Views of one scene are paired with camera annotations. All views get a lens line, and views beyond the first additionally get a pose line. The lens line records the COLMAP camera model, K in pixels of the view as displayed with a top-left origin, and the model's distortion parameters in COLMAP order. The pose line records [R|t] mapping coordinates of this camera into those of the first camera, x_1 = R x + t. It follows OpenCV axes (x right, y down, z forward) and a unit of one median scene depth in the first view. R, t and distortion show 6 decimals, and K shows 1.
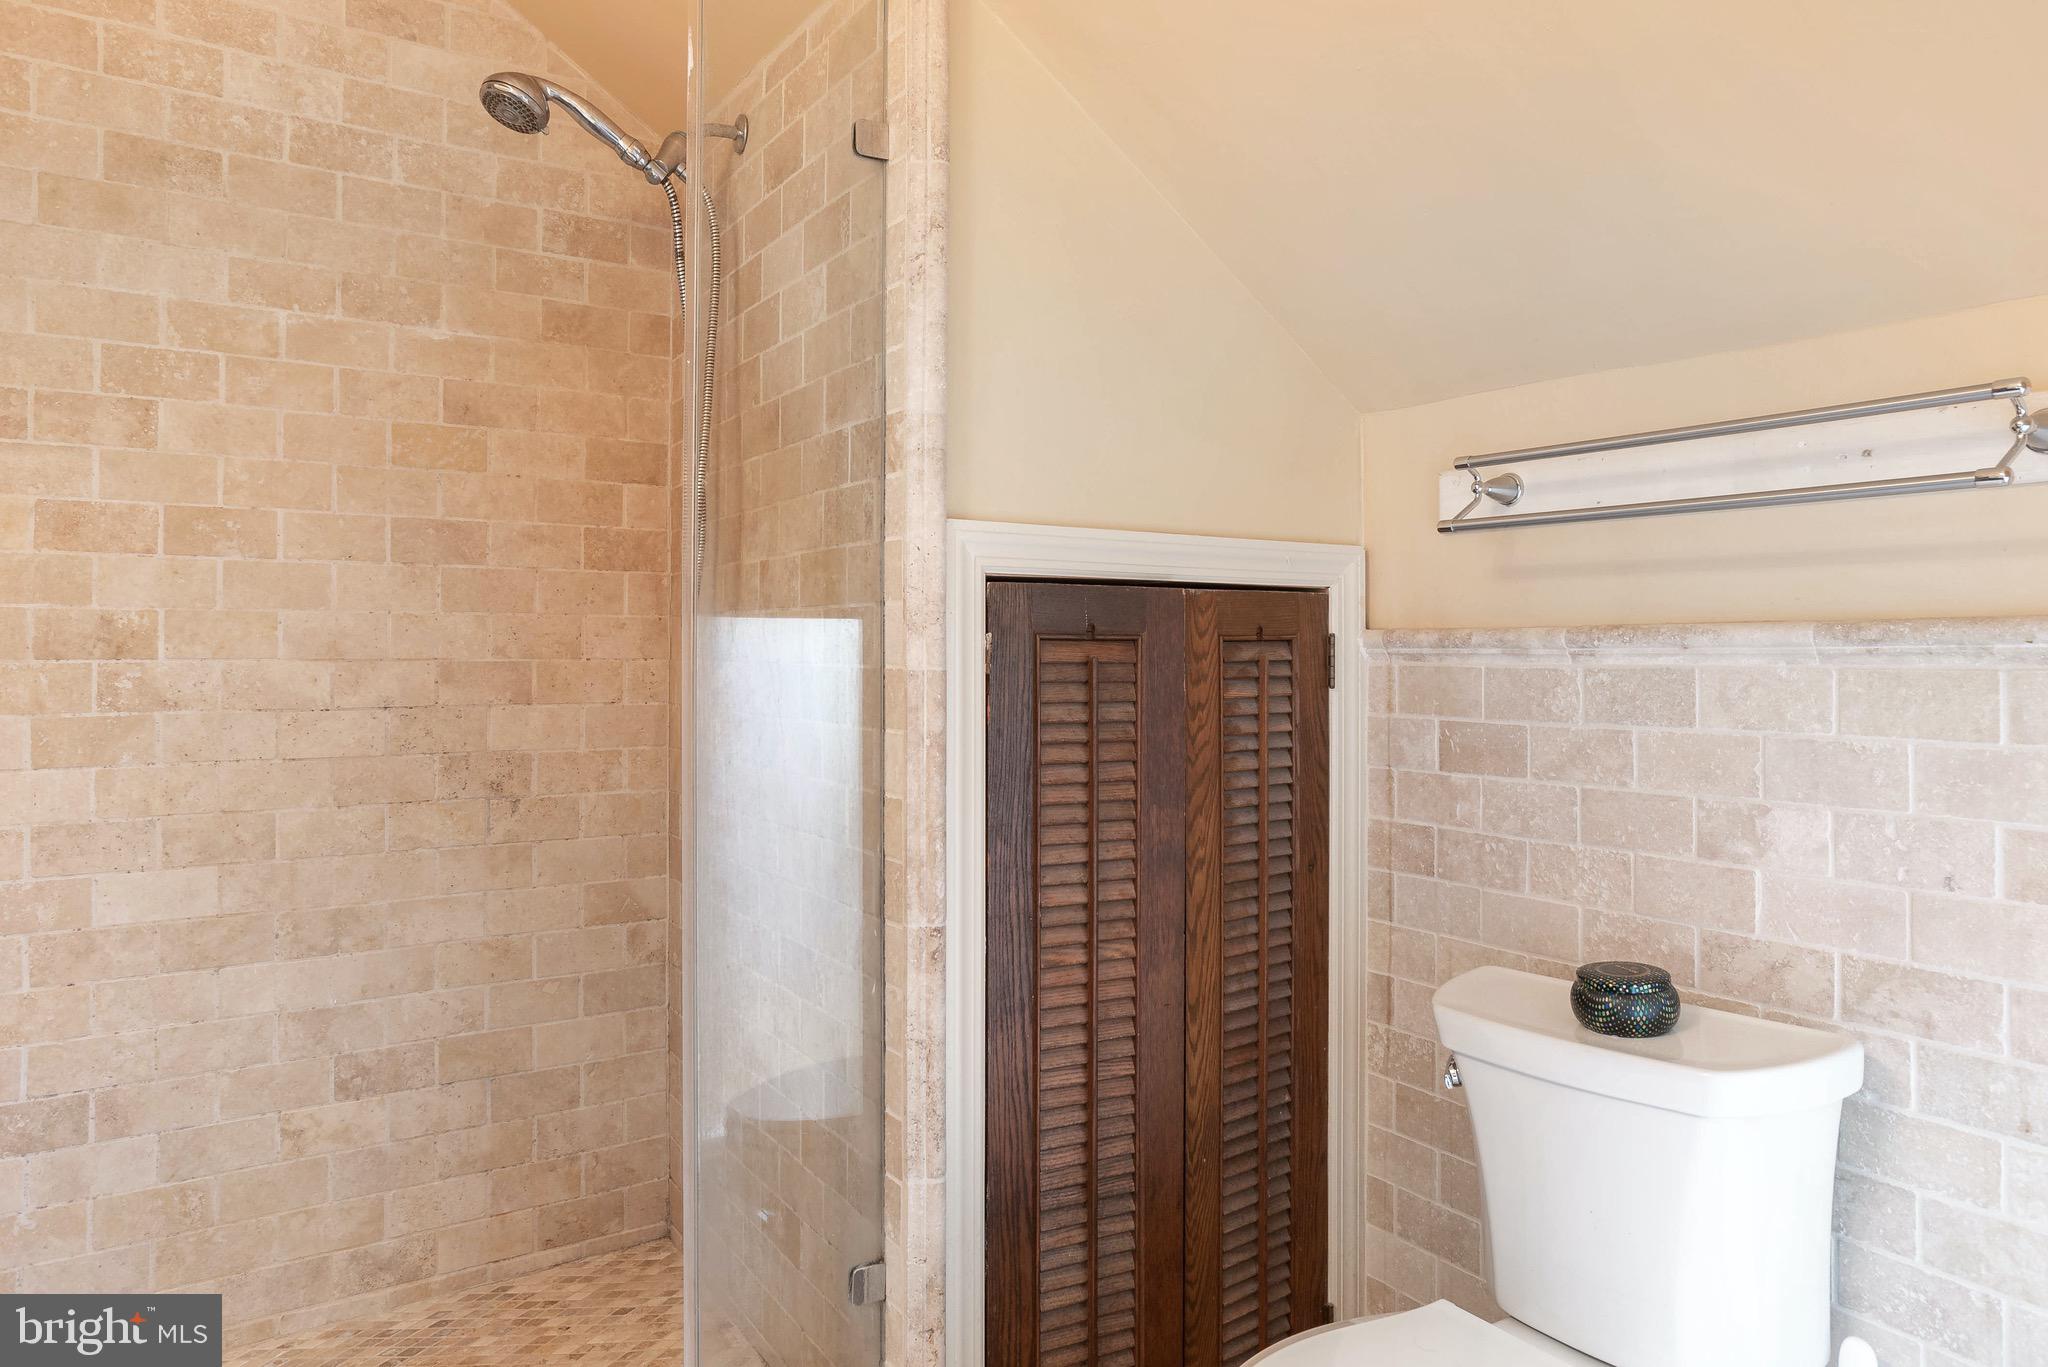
lens RADIAL K [[1265.1, 0, 1030.0], [0, 1265.1, 650.0], [0, 0, 1]] dist [-0.050781, 0.043655]
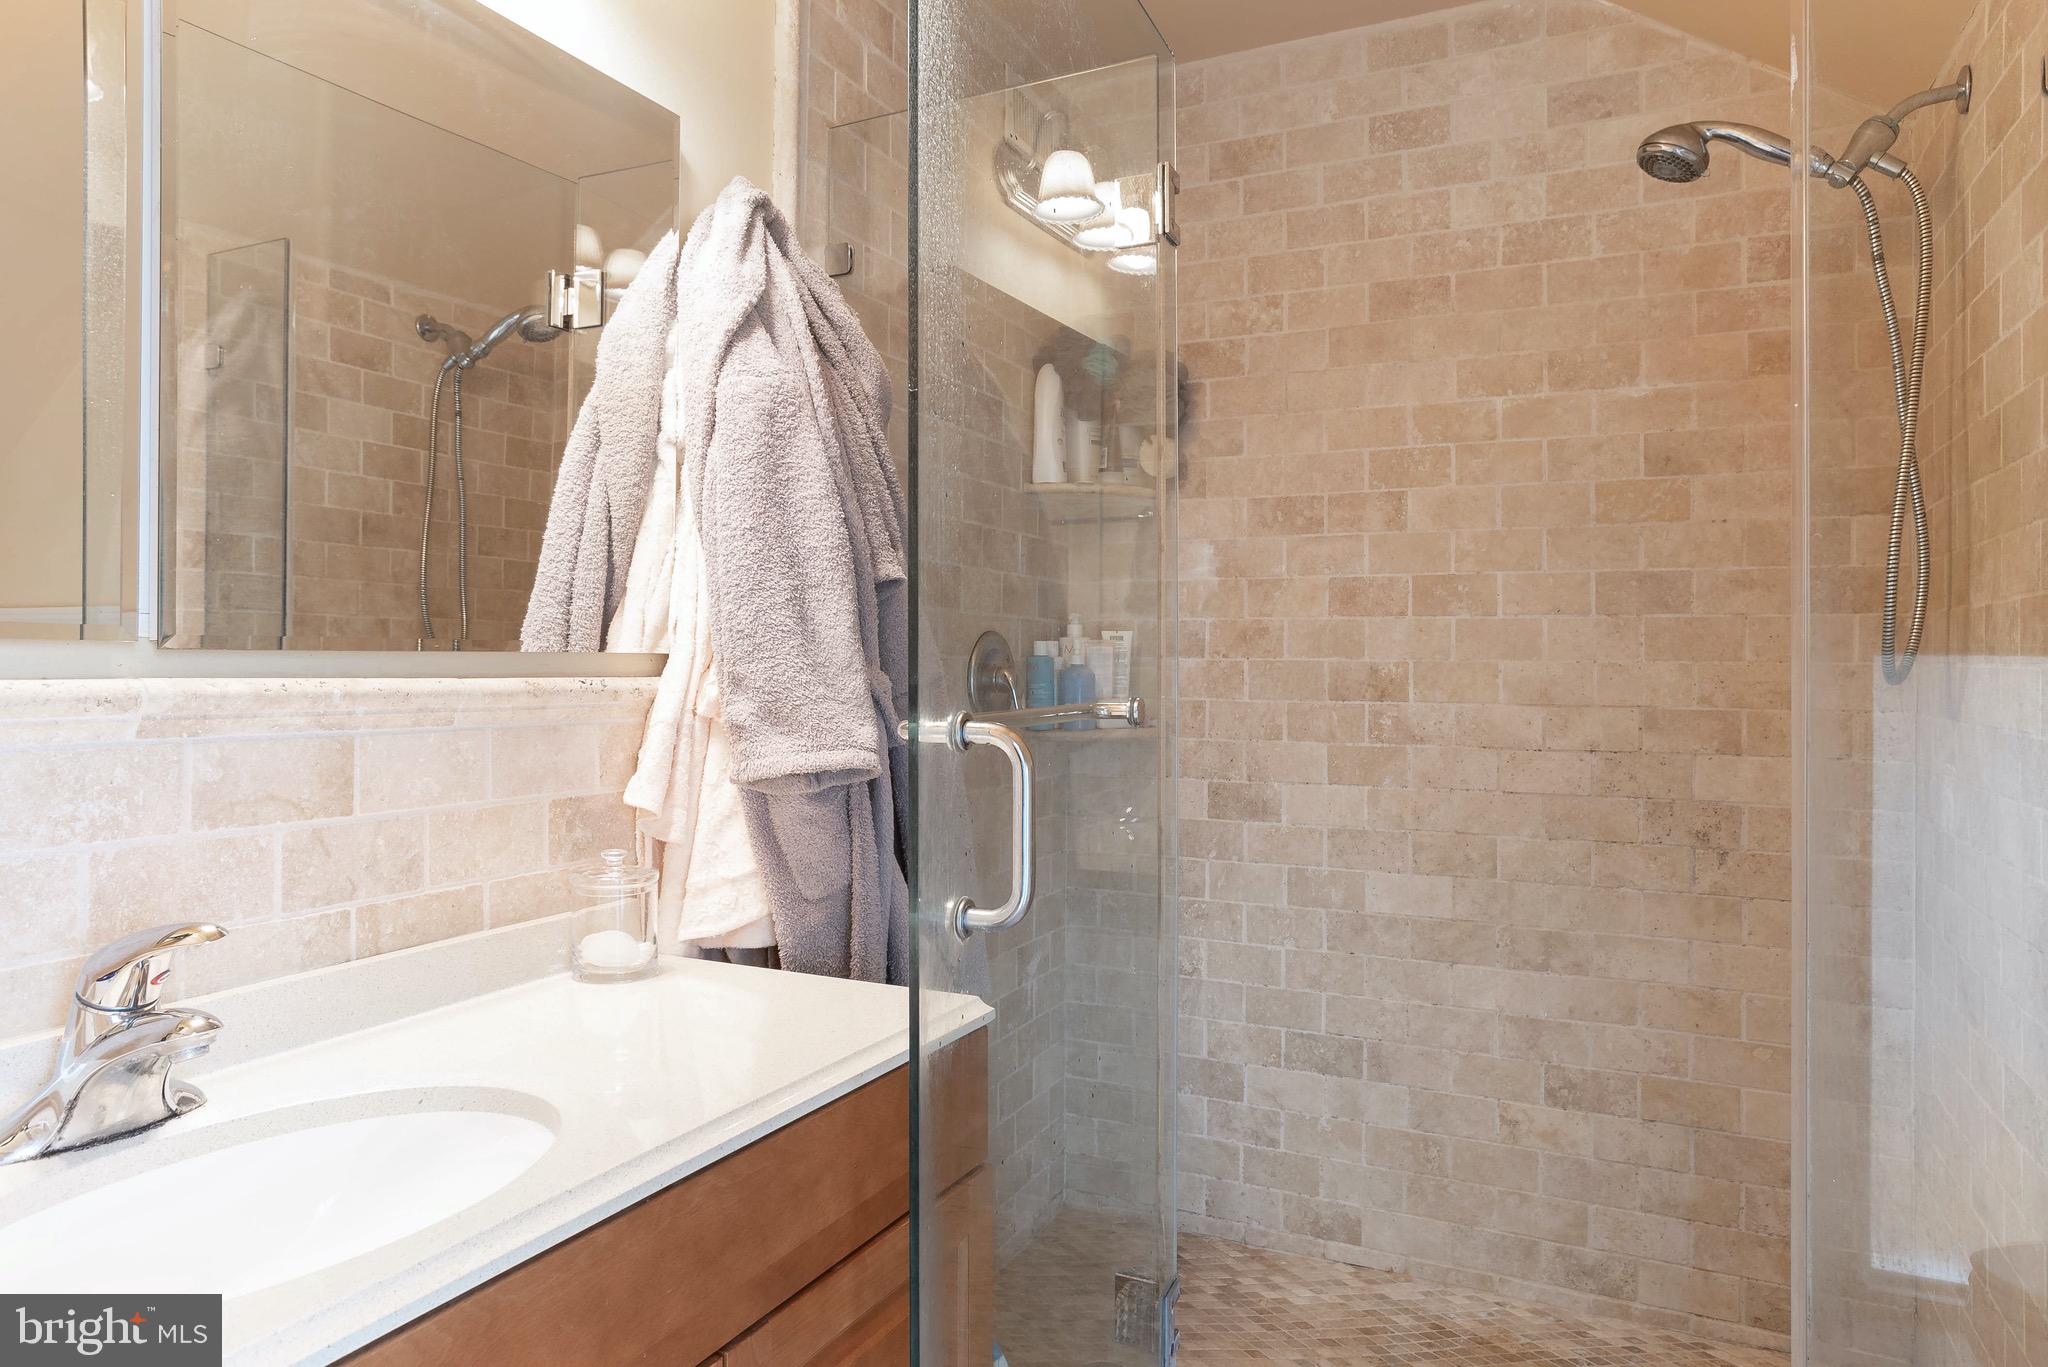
lens RADIAL K [[1301.6, 0, 1069.6], [0, 1301.6, 667.0], [0, 0, 1]] dist [-0.057806, 0.063050]
pose [[0.524250, 0.012265, -0.851476, 0.198676], [-0.005408, 0.999924, 0.011074, -0.037400], [0.851547, -0.001200, 0.524276, 0.049587]]
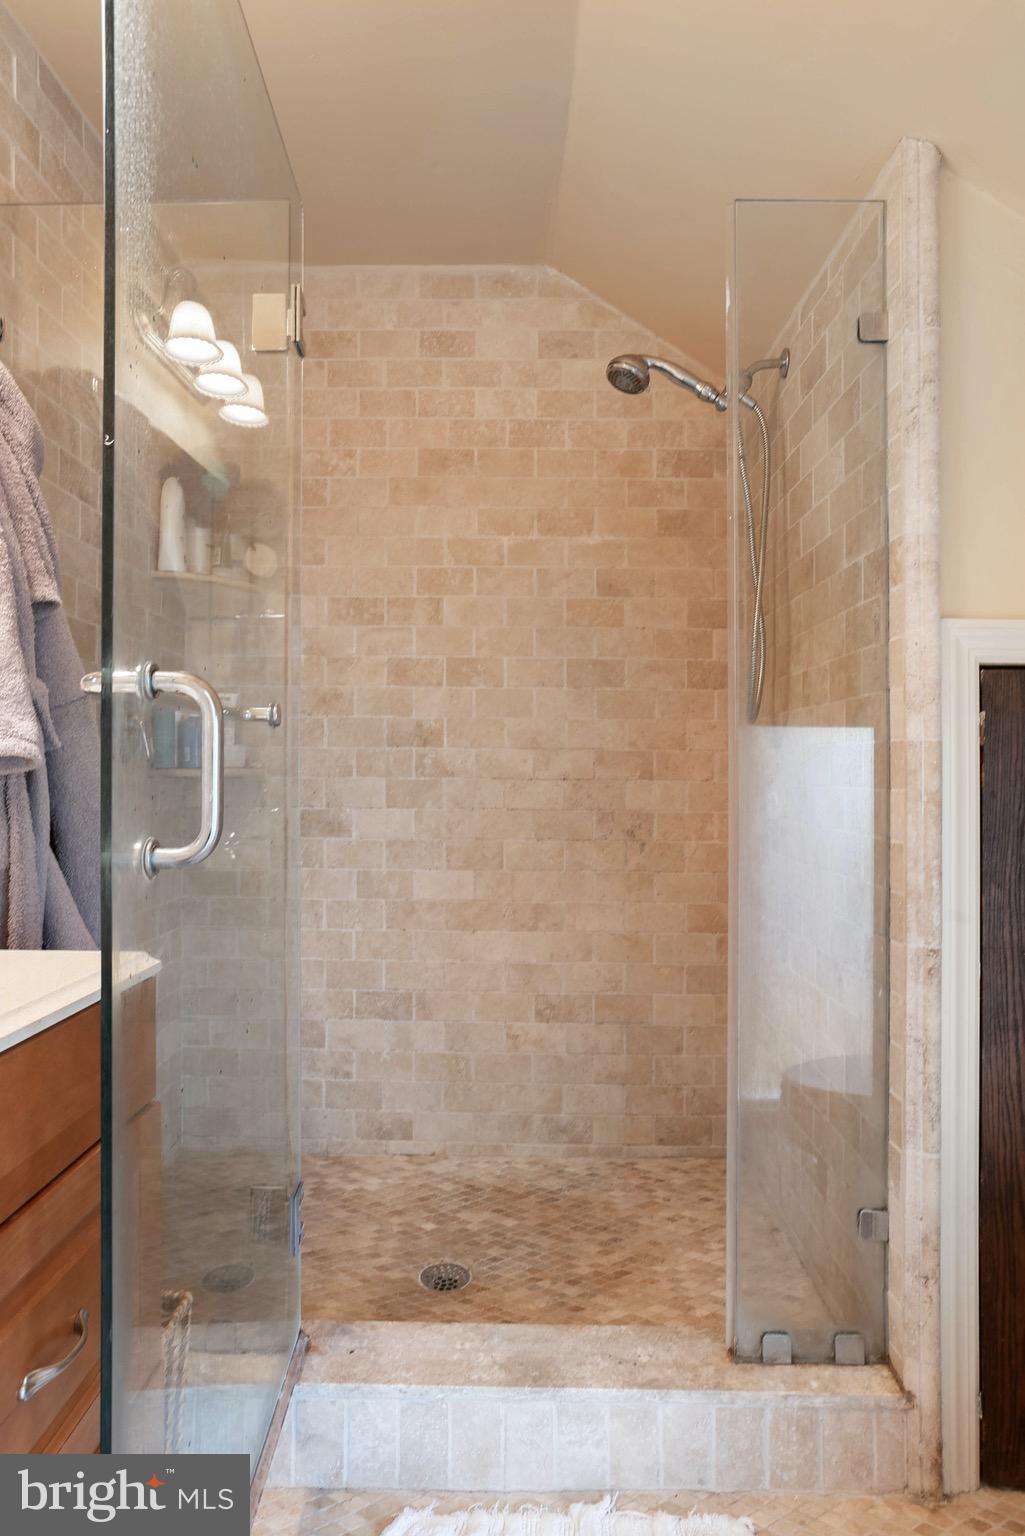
lens RADIAL K [[850.2, 0, 521.0], [0, 850.2, 771.2], [0, 0, 1]] dist [-0.065234, 0.066413]
pose [[0.829515, -0.001296, -0.558483, 0.044923], [-0.002656, 0.999977, -0.006265, 0.045686], [0.558479, 0.006680, 0.829492, 0.080157]]
